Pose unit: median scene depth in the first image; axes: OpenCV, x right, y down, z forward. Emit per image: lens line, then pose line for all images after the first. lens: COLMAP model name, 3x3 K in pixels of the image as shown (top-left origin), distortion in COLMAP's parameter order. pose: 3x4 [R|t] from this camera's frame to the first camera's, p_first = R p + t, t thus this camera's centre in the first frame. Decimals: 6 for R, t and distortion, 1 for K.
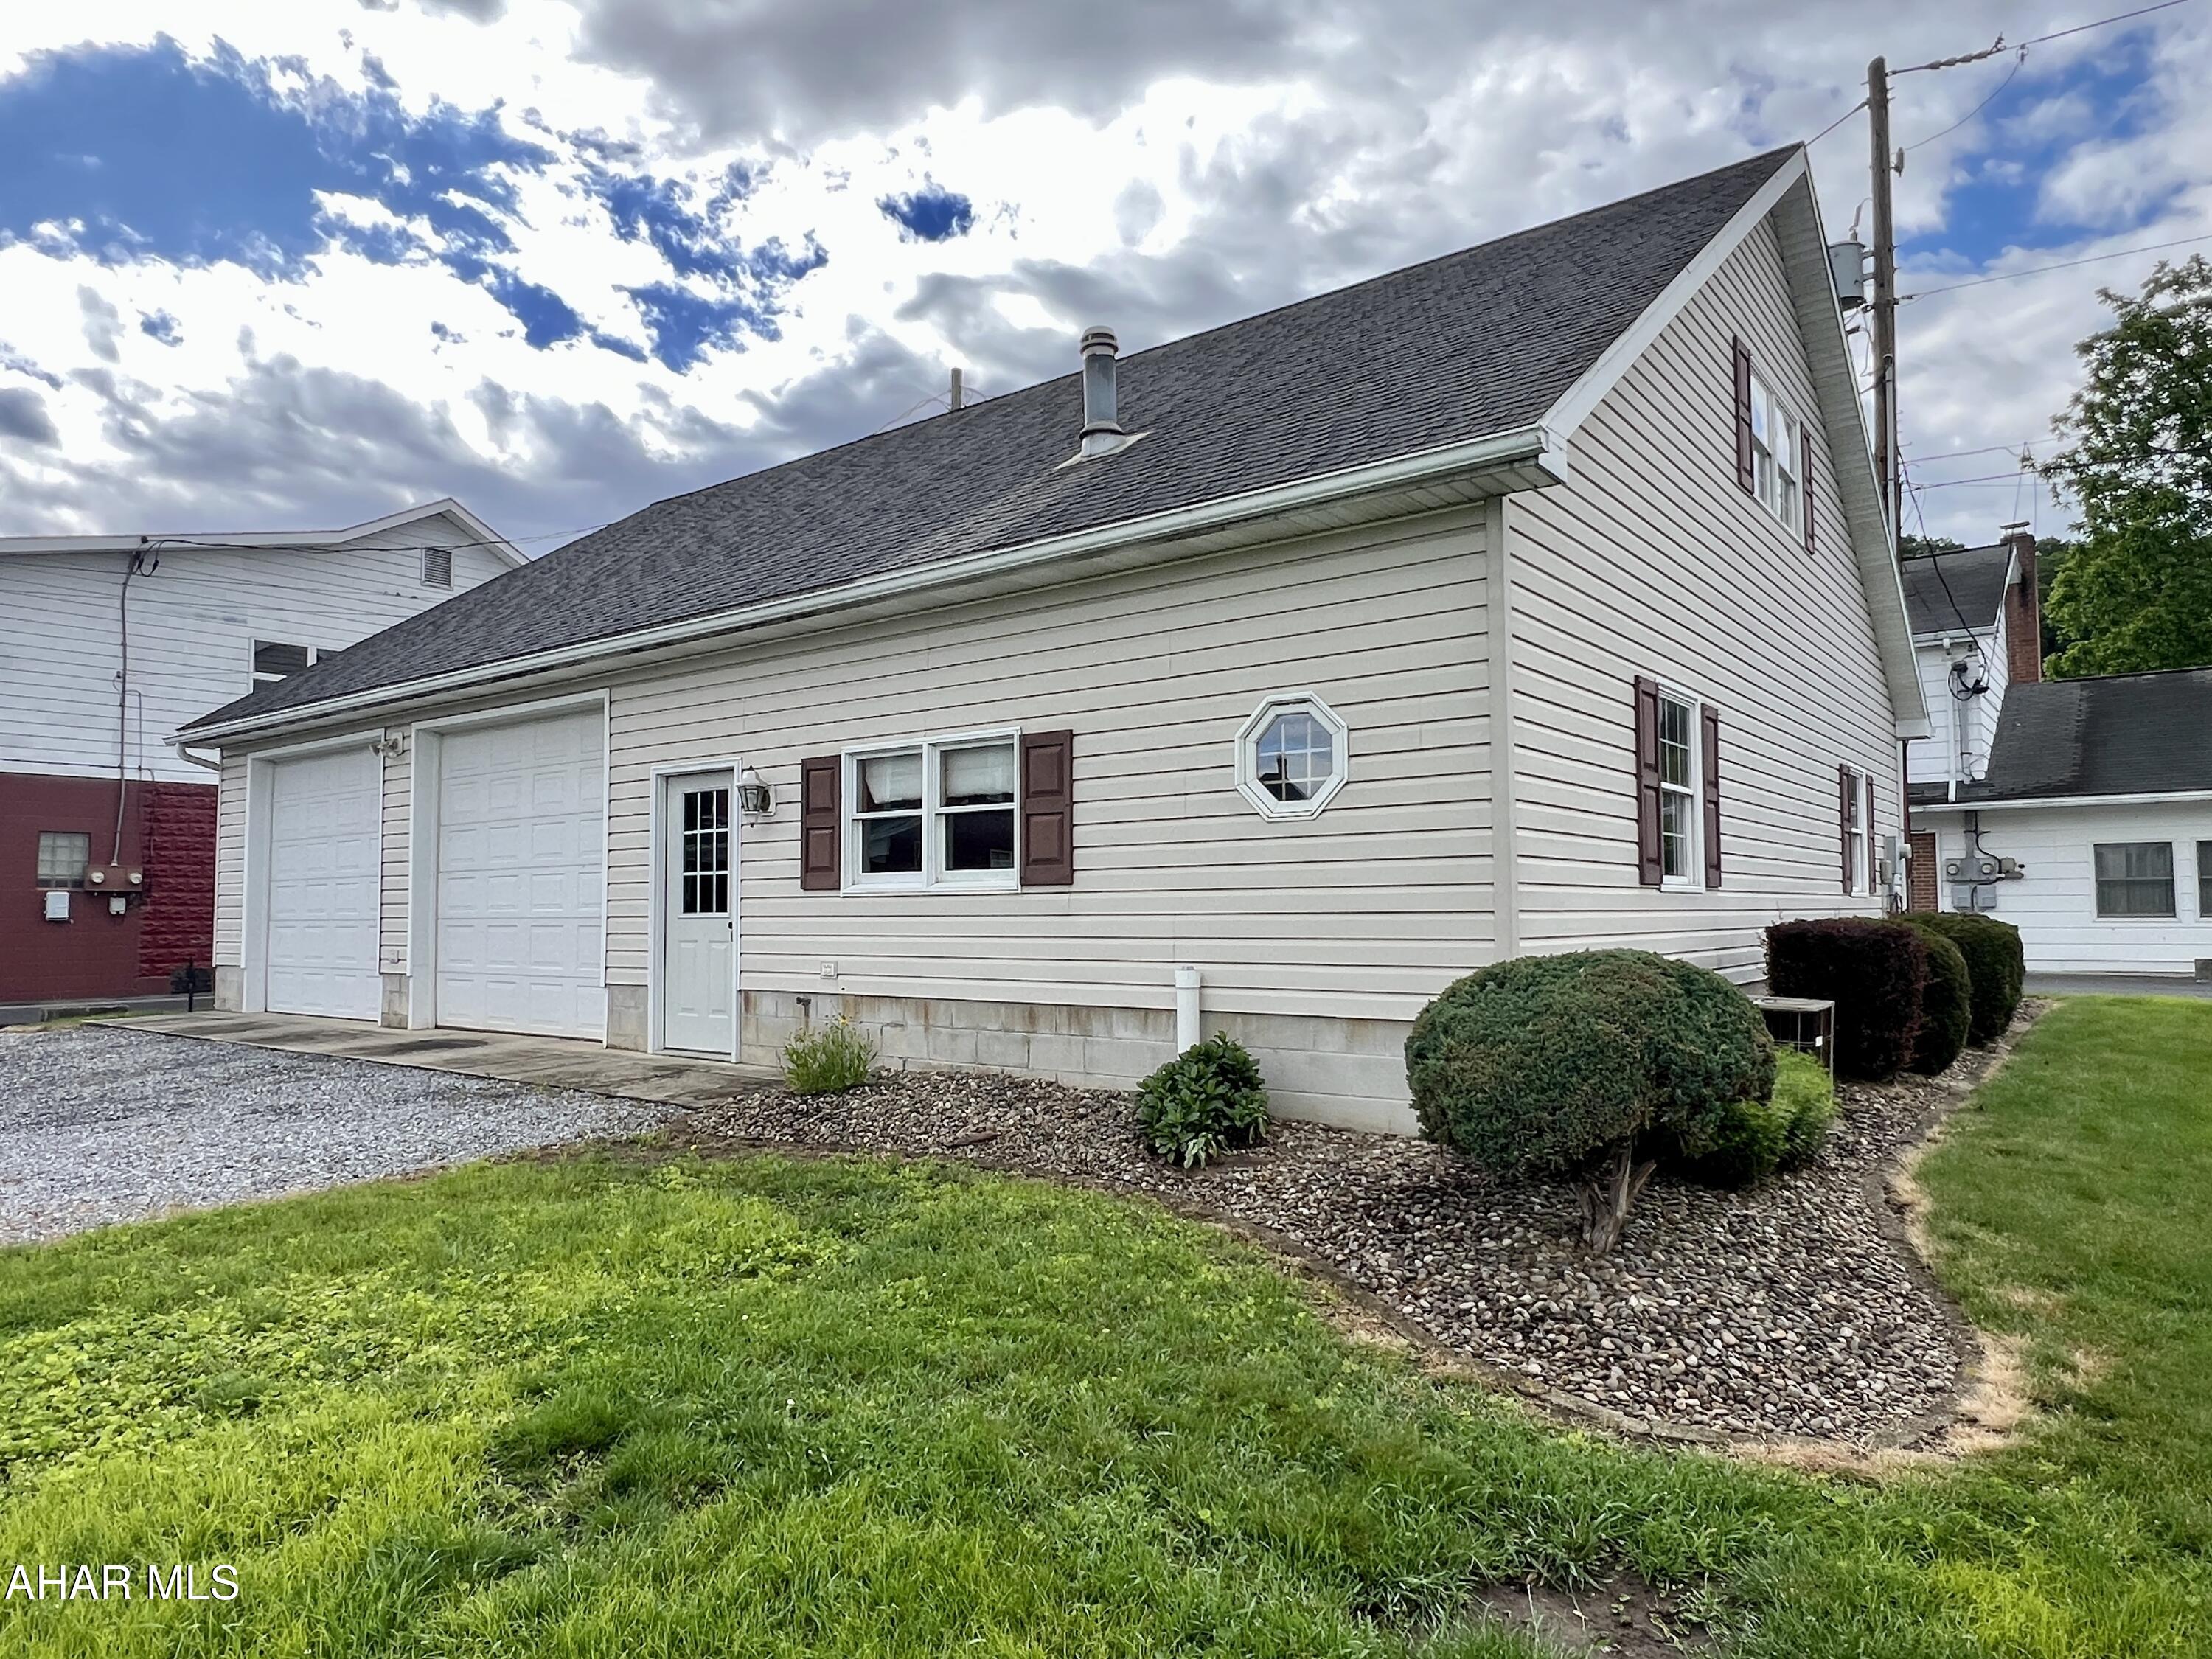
lens RADIAL K [[1382.4, 0, 1103.3], [0, 1382.4, 834.9], [0, 0, 1]] dist [0.008318, 0.000939]
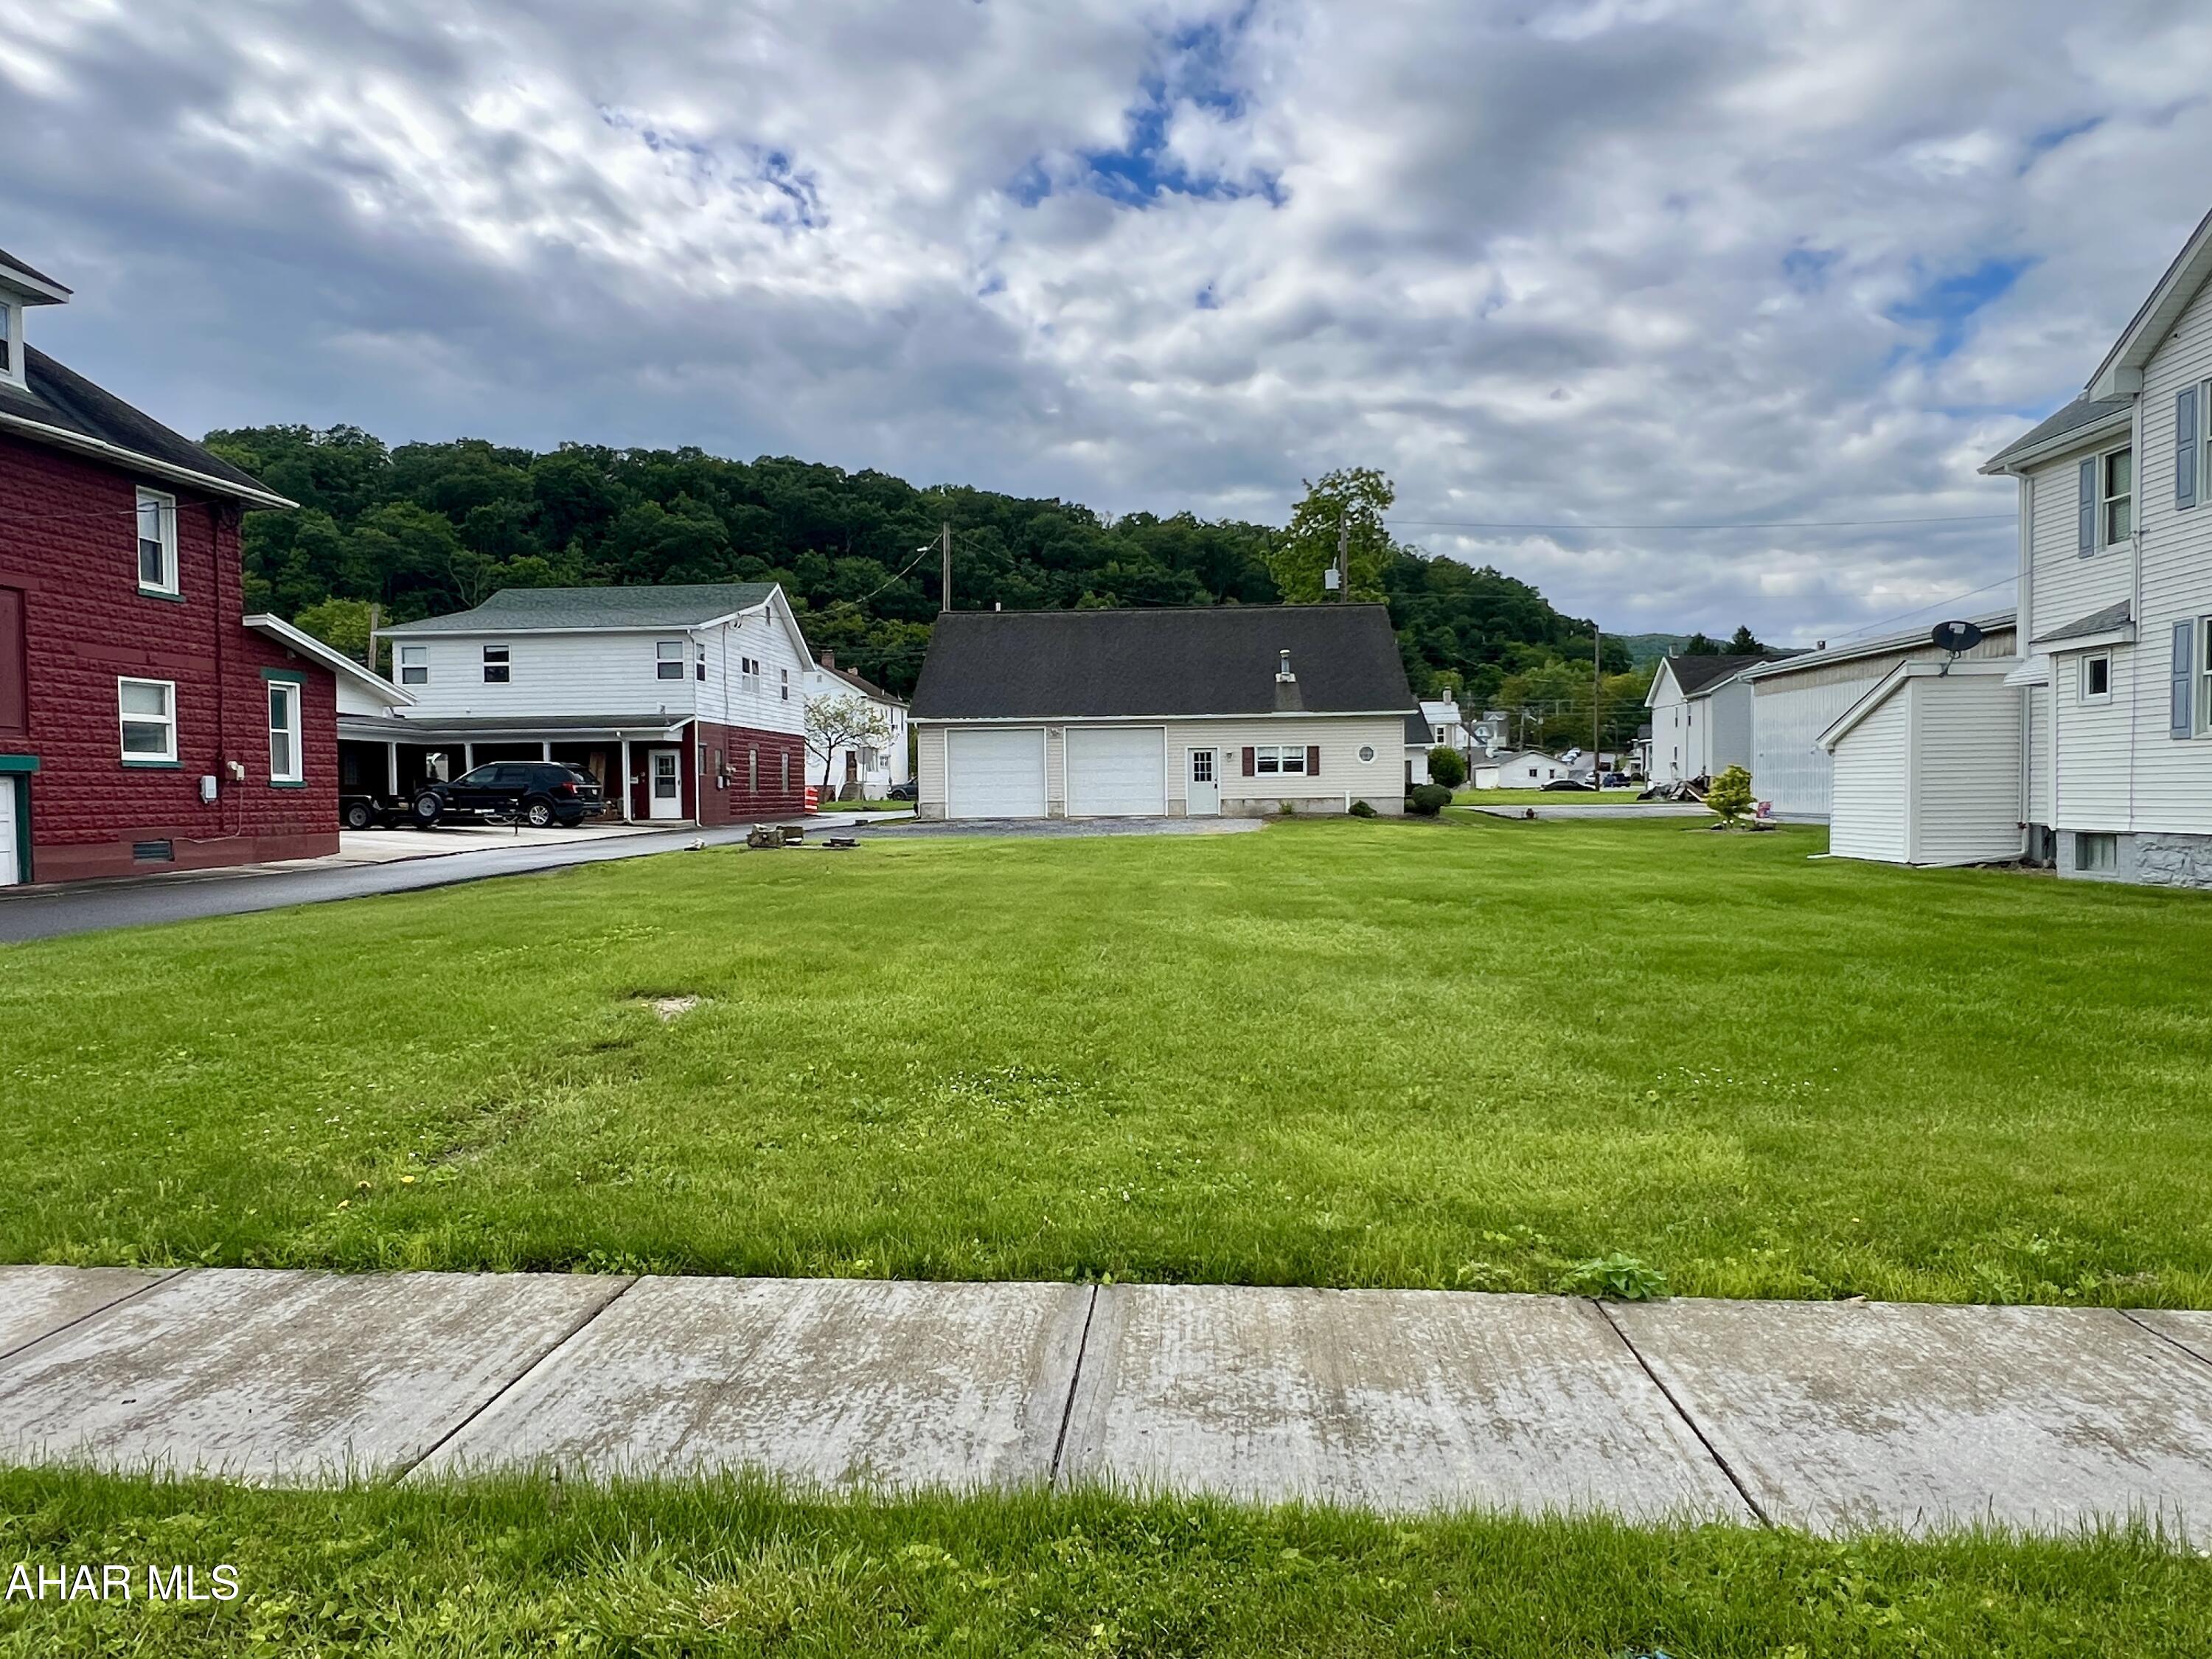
lens RADIAL K [[1382.4, 0, 1105.8], [0, 1382.4, 827.4], [0, 0, 1]] dist [0.008318, 0.000939]
pose [[0.823732, -0.020852, 0.566595, -3.314159], [-0.024784, 0.997044, 0.072726, -0.116724], [-0.566437, -0.073949, 0.820780, -2.626968]]
